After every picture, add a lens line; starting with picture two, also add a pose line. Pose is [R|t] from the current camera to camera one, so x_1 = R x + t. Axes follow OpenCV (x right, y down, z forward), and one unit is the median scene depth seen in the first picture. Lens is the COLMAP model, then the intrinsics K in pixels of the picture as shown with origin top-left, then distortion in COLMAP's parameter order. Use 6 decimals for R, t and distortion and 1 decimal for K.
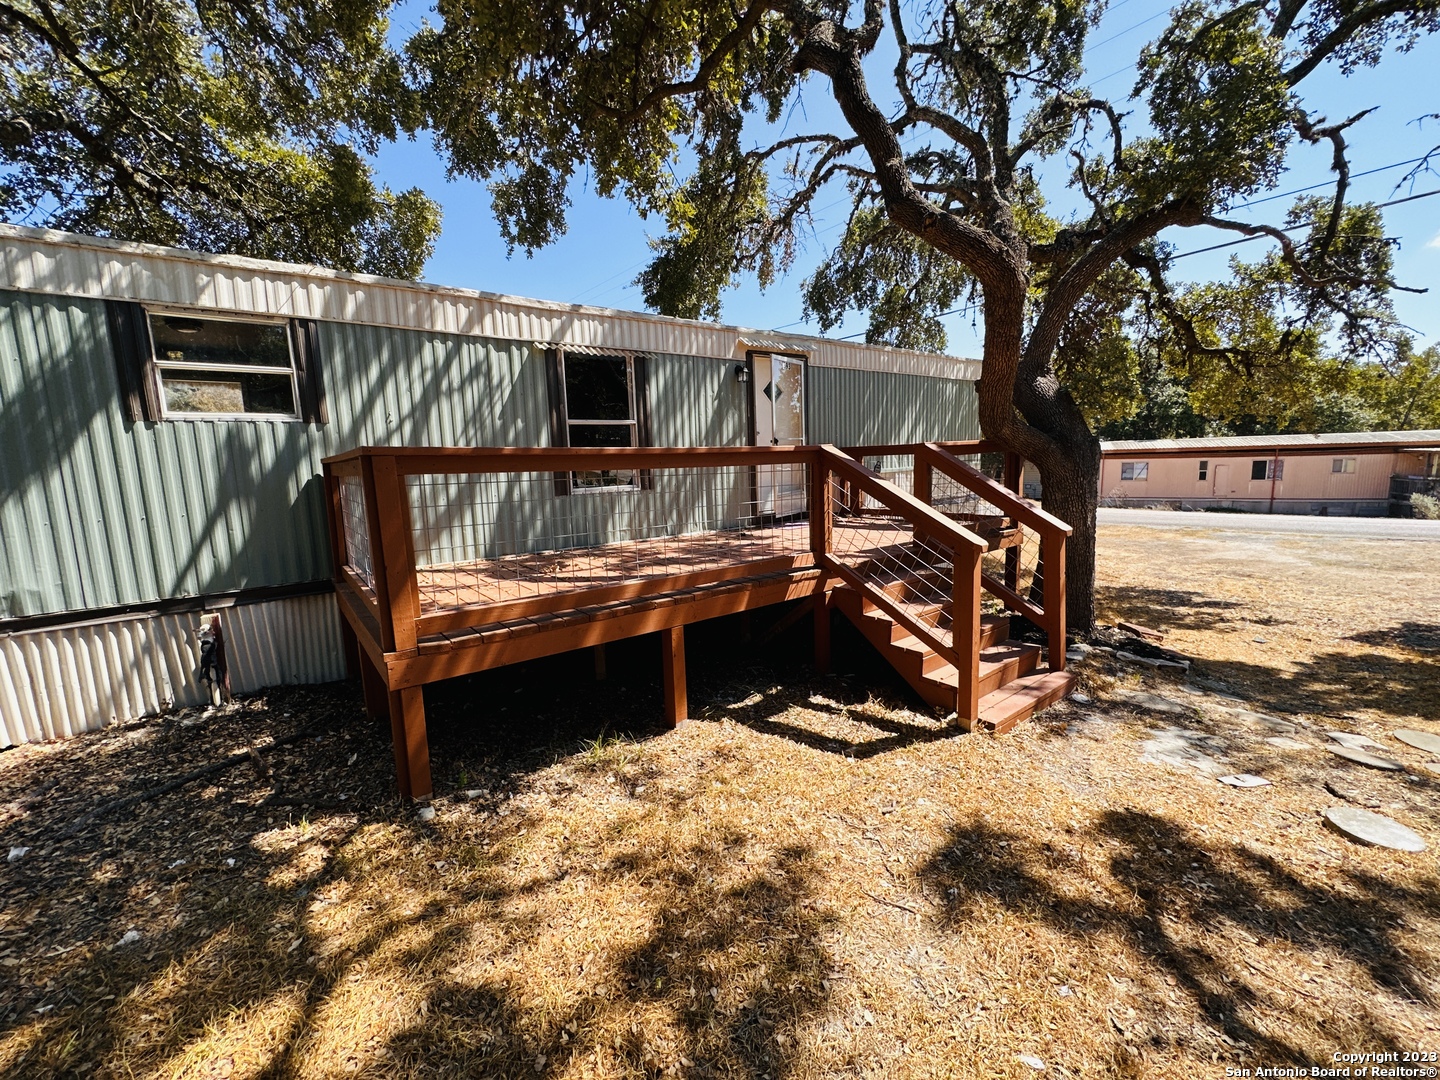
lens RADIAL K [[575.3, 0, 720.0], [0, 575.3, 540.0], [0, 0, 1]] dist [0.001507, 0.000158]
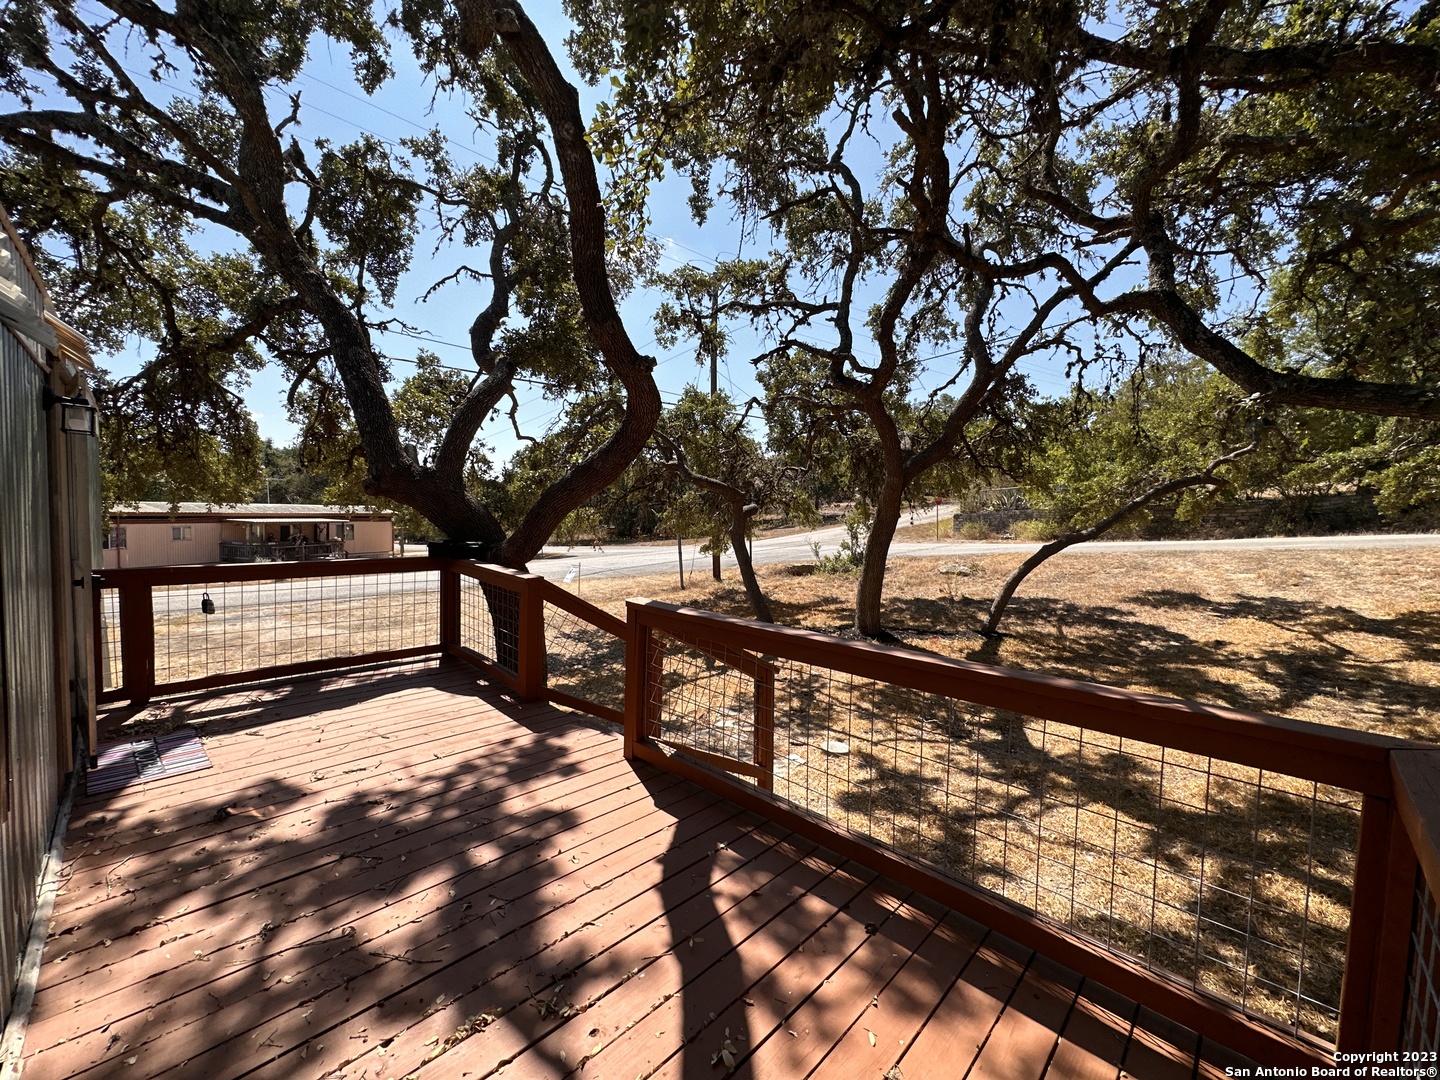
lens RADIAL K [[575.3, 0, 720.0], [0, 575.3, 540.0], [0, 0, 1]] dist [0.001507, 0.000158]
pose [[-0.140218, -0.025320, 0.989797, -1.005334], [0.114371, 0.992567, 0.041593, -0.448459], [-0.983493, 0.119036, -0.136280, 1.616318]]
